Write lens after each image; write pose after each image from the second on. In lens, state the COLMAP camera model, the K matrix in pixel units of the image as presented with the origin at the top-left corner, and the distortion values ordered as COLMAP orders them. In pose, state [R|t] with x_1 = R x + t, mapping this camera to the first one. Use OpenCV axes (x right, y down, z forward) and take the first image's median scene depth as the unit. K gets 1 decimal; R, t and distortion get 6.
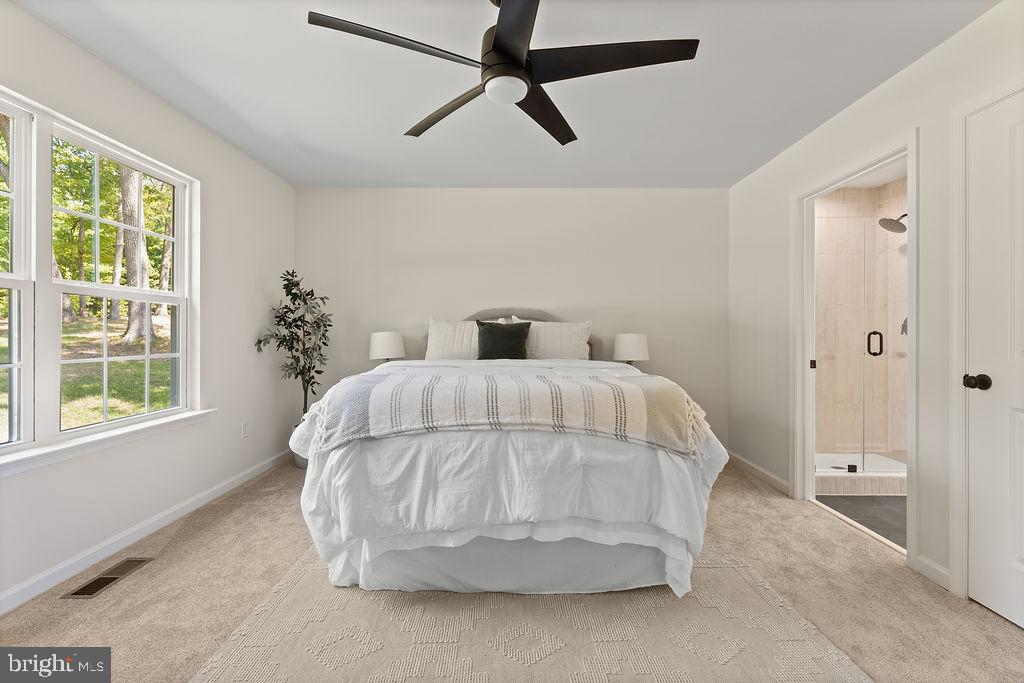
lens RADIAL K [[450.9, 0, 511.3], [0, 450.9, 338.0], [0, 0, 1]] dist [-0.004644, 0.000084]
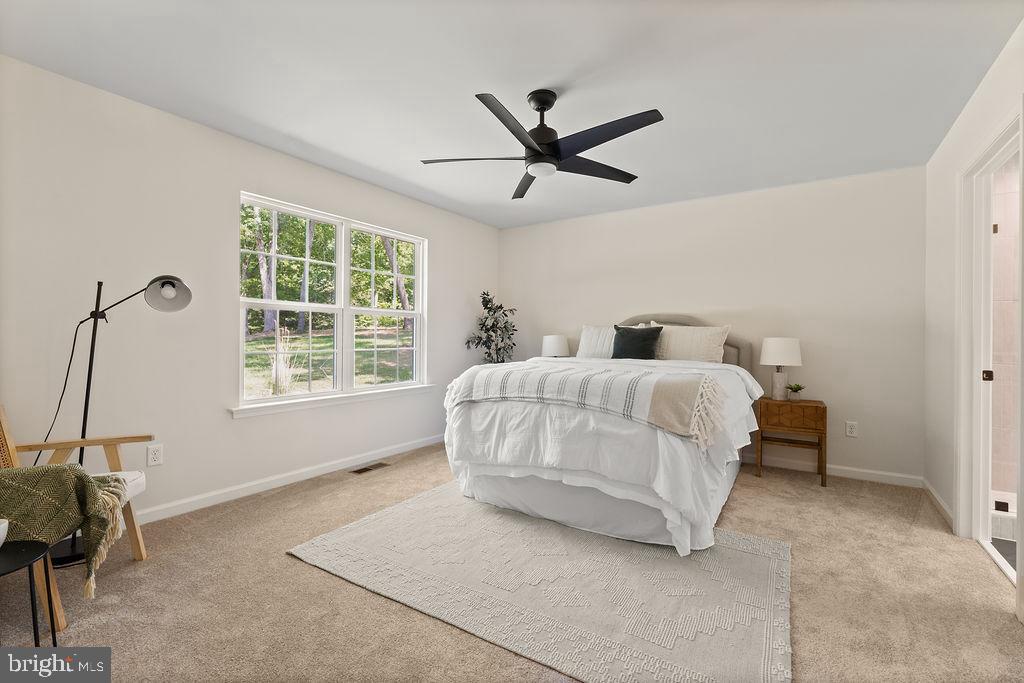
lens RADIAL K [[450.9, 0, 513.9], [0, 450.9, 341.1], [0, 0, 1]] dist [-0.004644, 0.000084]
pose [[0.842458, 0.009340, -0.538681, 0.637181], [-0.010574, 0.999944, 0.000800, 0.006538], [0.538659, 0.005022, 0.842509, -0.253870]]
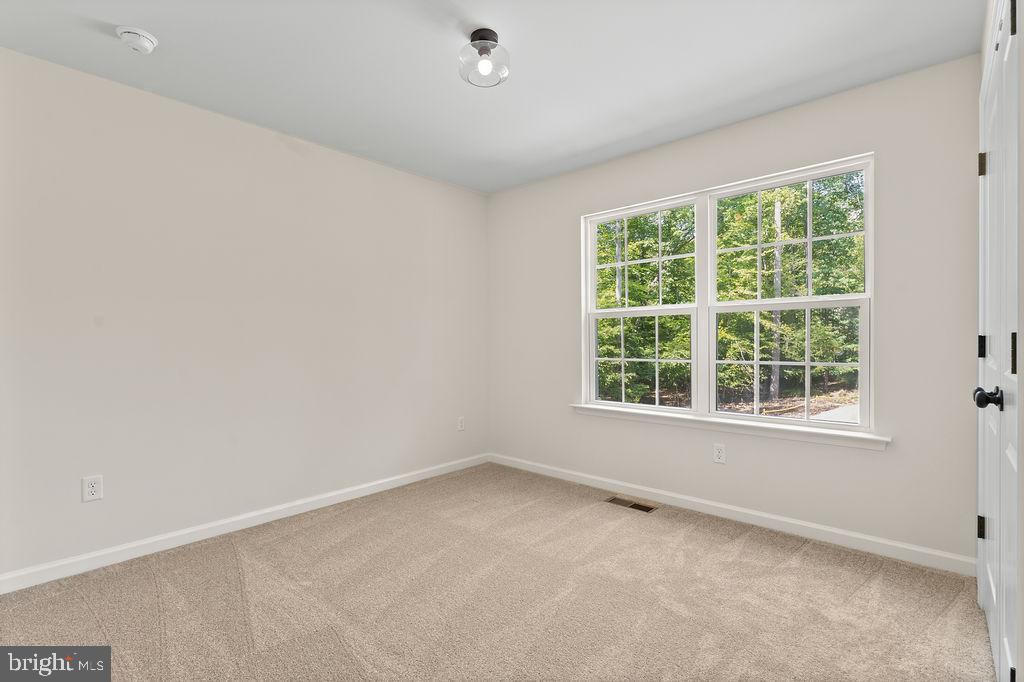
lens RADIAL K [[475.1, 0, 513.9], [0, 475.1, 342.0], [0, 0, 1]] dist [0.020936, 0.000529]
pose [[-0.692089, 0.000858, -0.721812, 0.553220], [0.005178, 0.999979, -0.003776, -0.002257], [0.721794, -0.006351, -0.692079, 2.058177]]
